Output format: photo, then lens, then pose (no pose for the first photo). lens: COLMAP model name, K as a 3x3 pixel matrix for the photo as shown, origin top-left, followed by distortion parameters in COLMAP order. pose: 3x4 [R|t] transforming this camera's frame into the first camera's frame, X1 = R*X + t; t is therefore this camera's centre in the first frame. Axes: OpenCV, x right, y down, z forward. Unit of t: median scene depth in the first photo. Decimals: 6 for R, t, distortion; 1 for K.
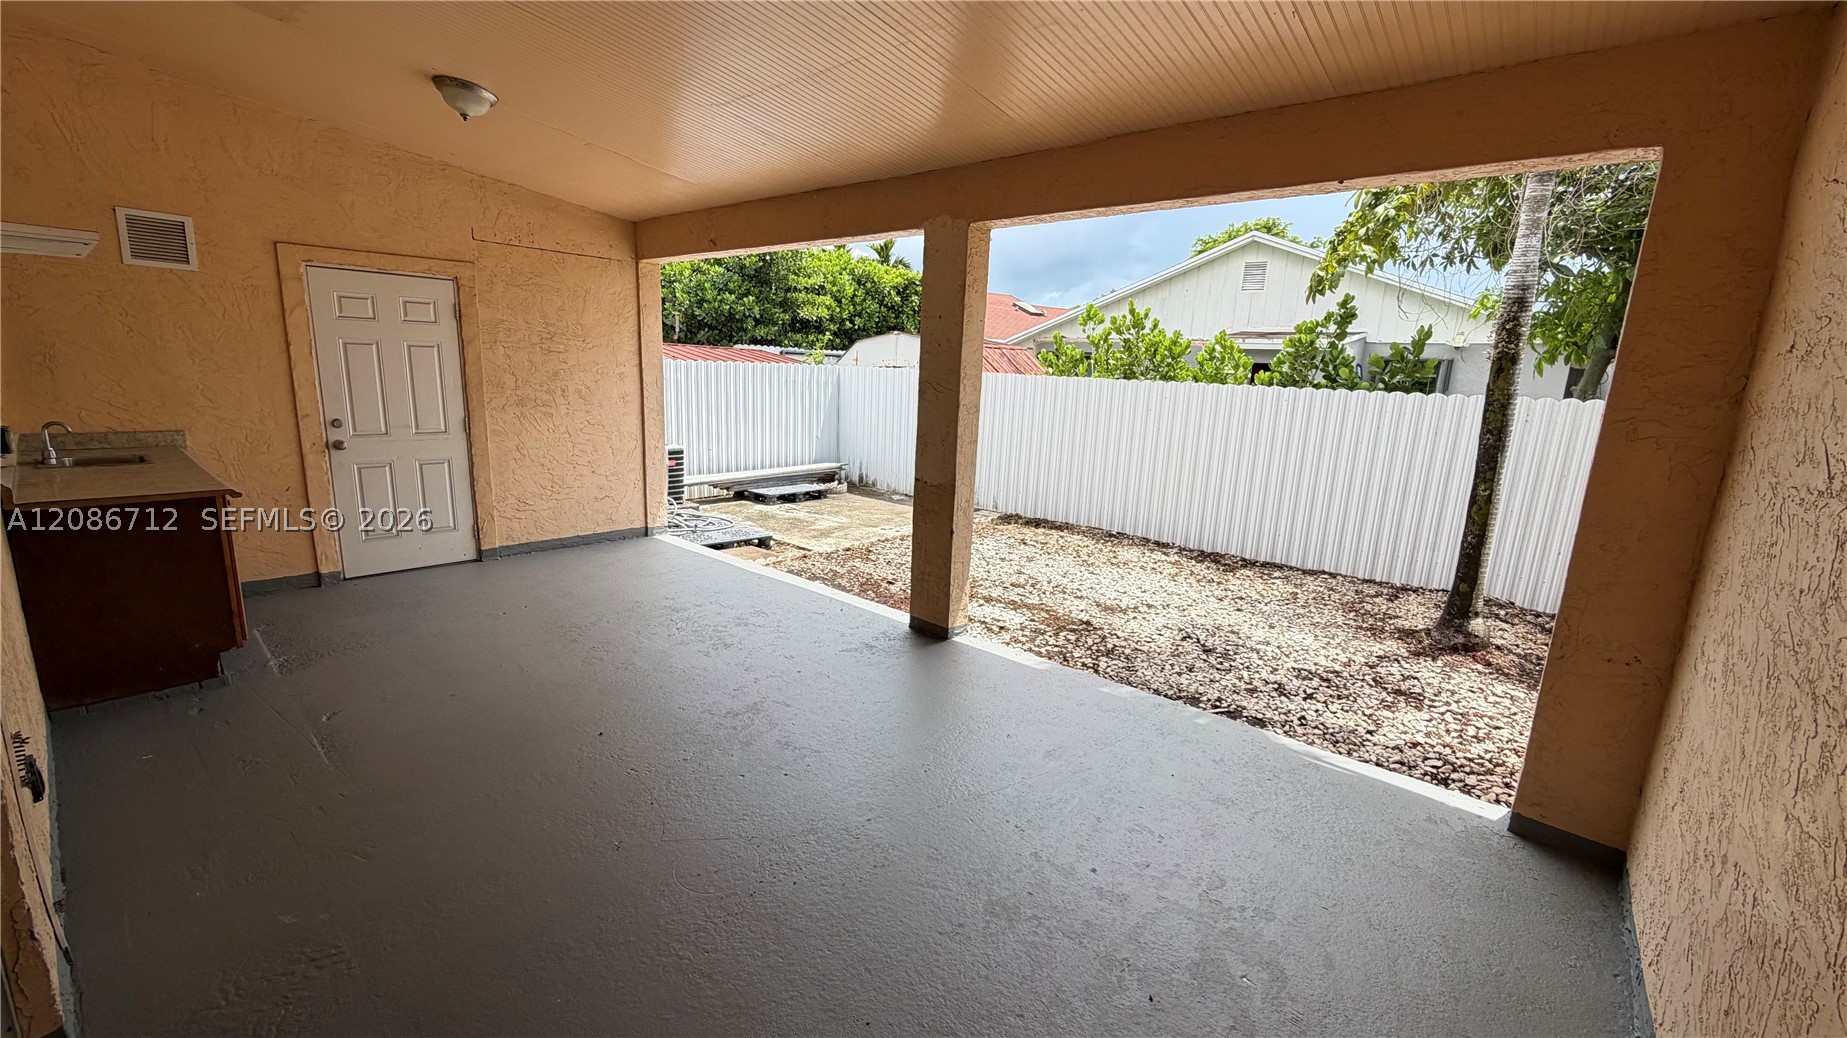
lens RADIAL K [[730.4, 0, 914.7], [0, 730.4, 518.4], [0, 0, 1]] dist [-0.002298, -0.000171]
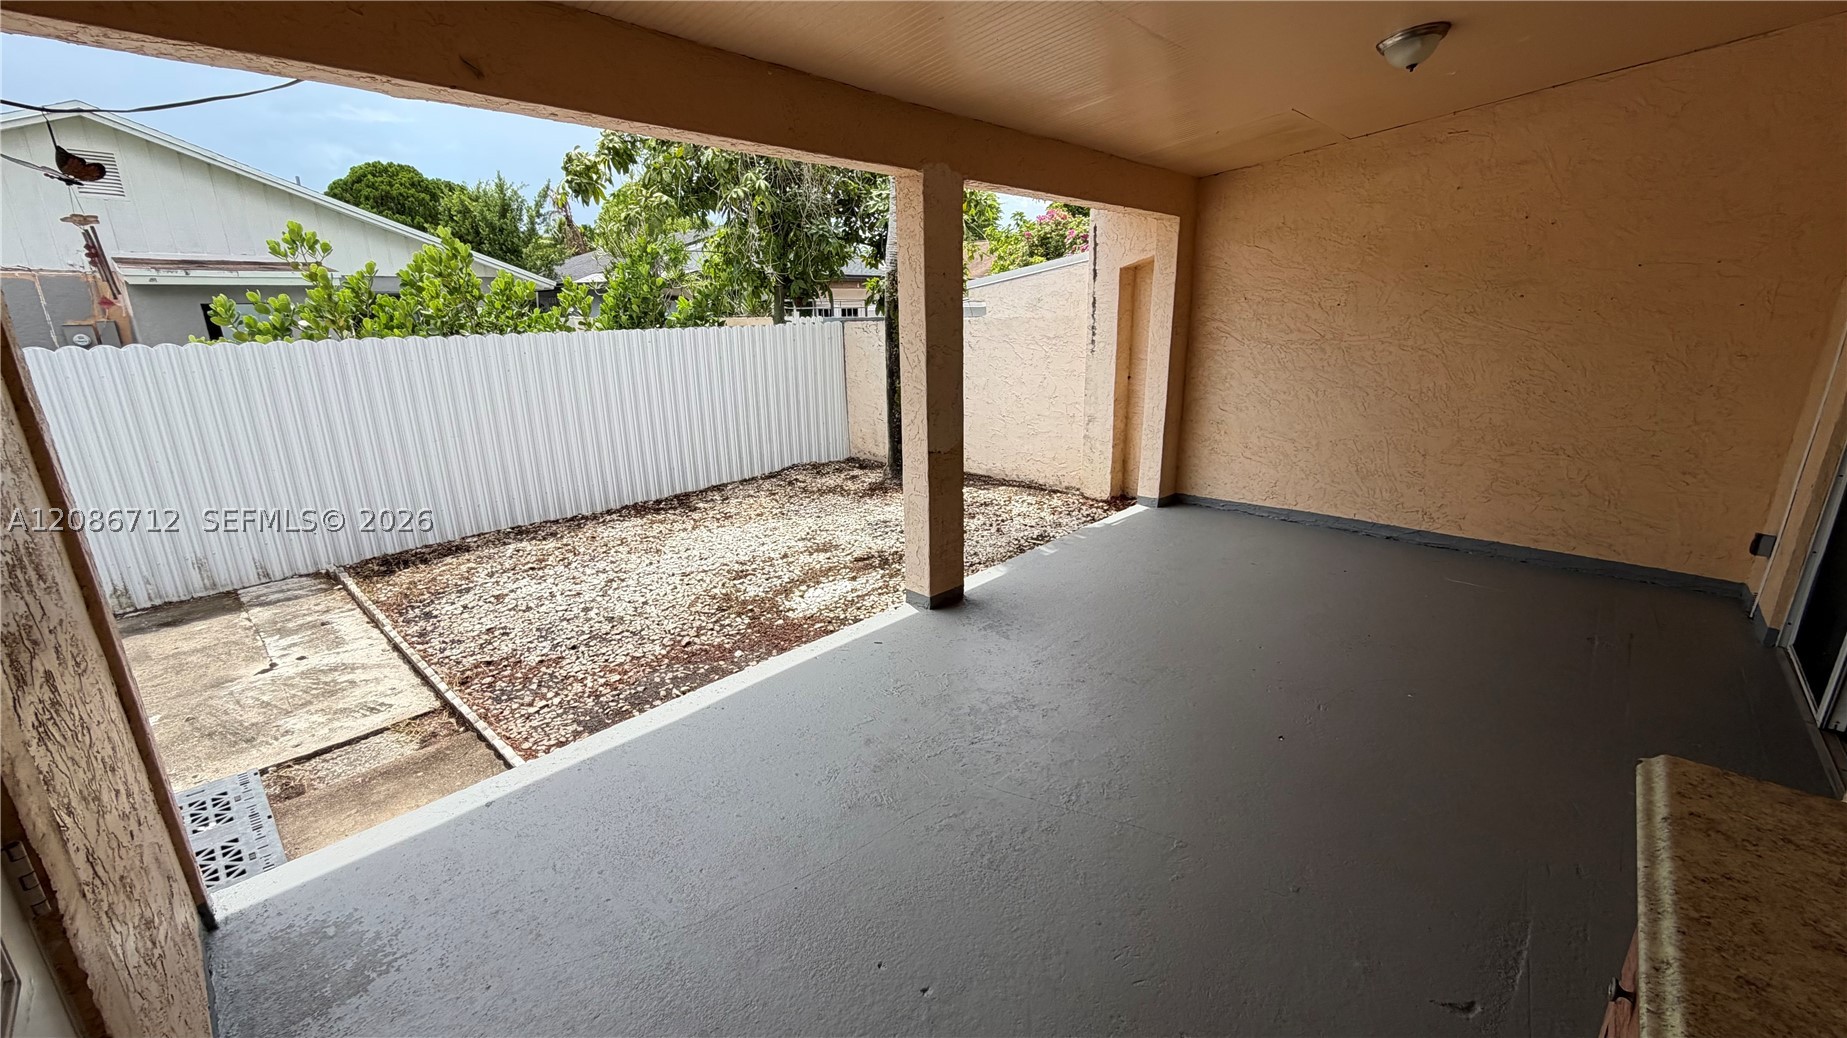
lens RADIAL K [[730.4, 0, 921.6], [0, 730.4, 519.1], [0, 0, 1]] dist [-0.002298, -0.000171]
pose [[0.040386, -0.319566, 0.946703, -0.734919], [0.221848, 0.926695, 0.303348, -0.211820], [-0.974245, 0.197773, 0.108321, 0.756966]]
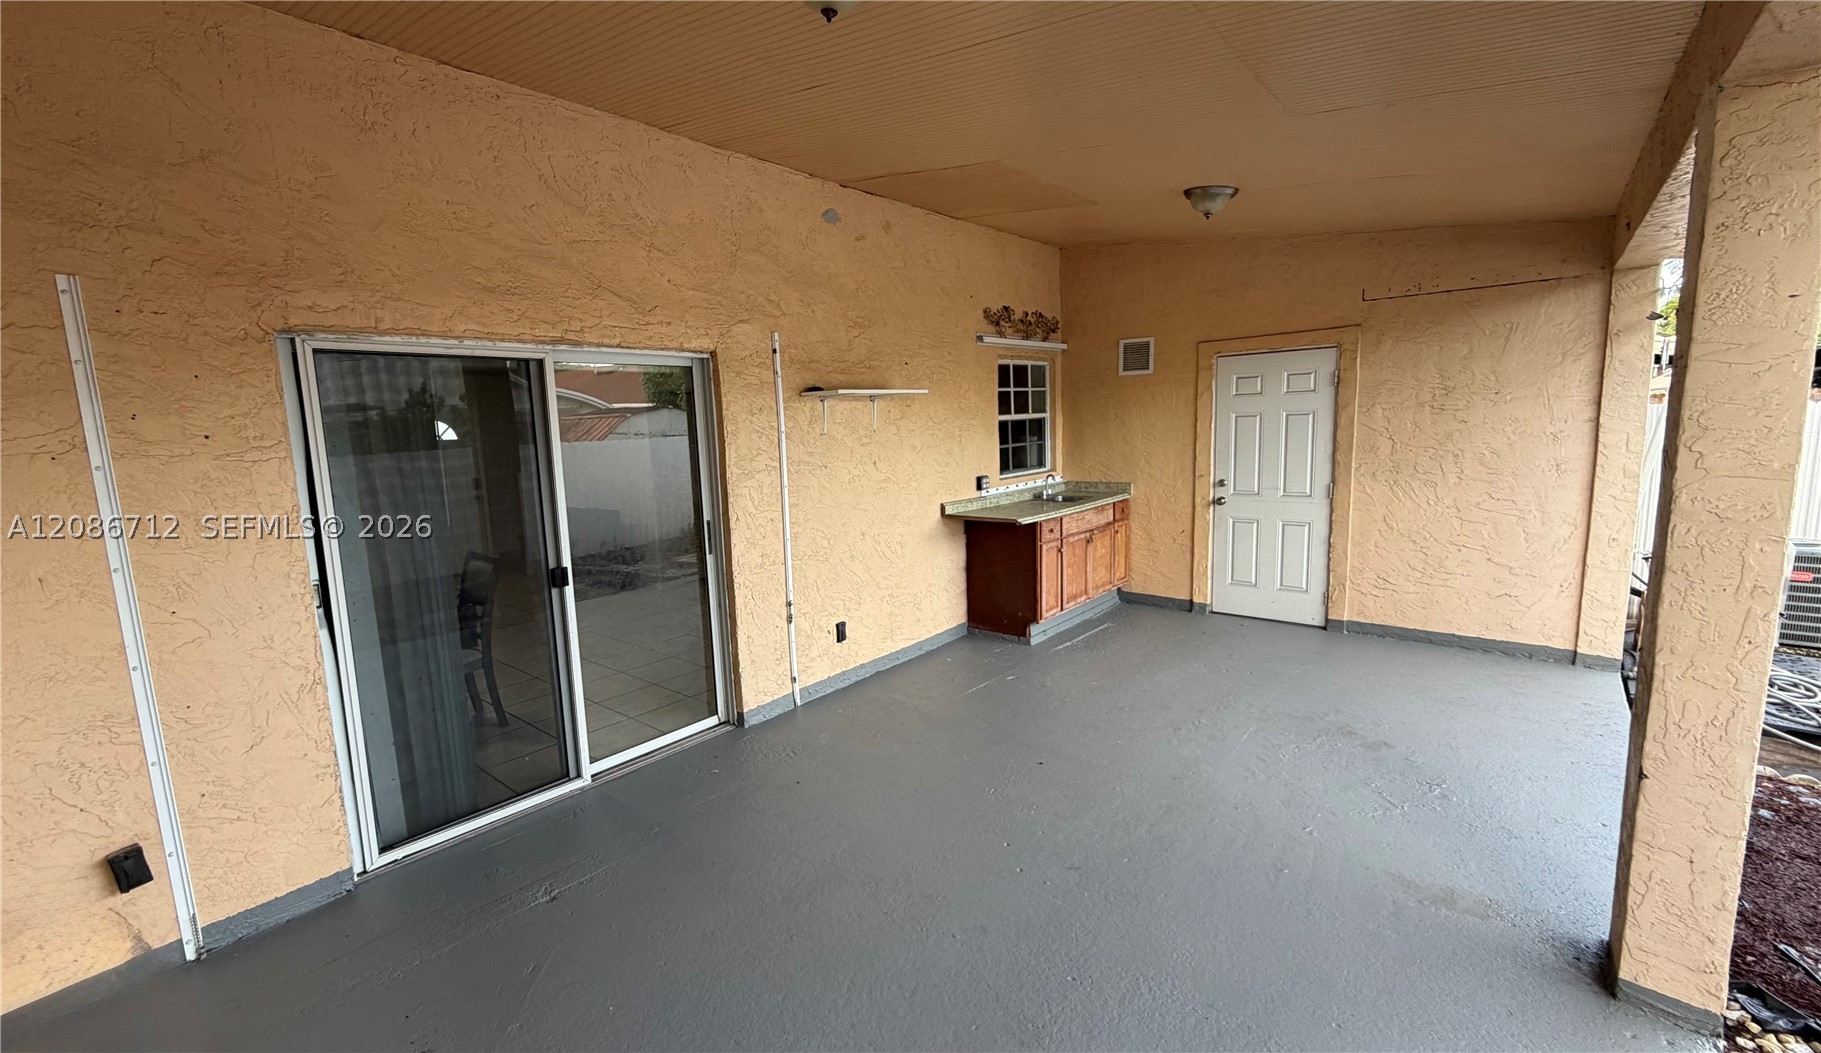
lens RADIAL K [[767.2, 0, 901.7], [0, 767.2, 530.4], [0, 0, 1]] dist [0.003250, 0.000136]
pose [[0.006759, 0.097817, -0.995181, 0.417694], [-0.168677, 0.981055, 0.095283, -0.075574], [0.985648, 0.167220, 0.023130, 0.409827]]
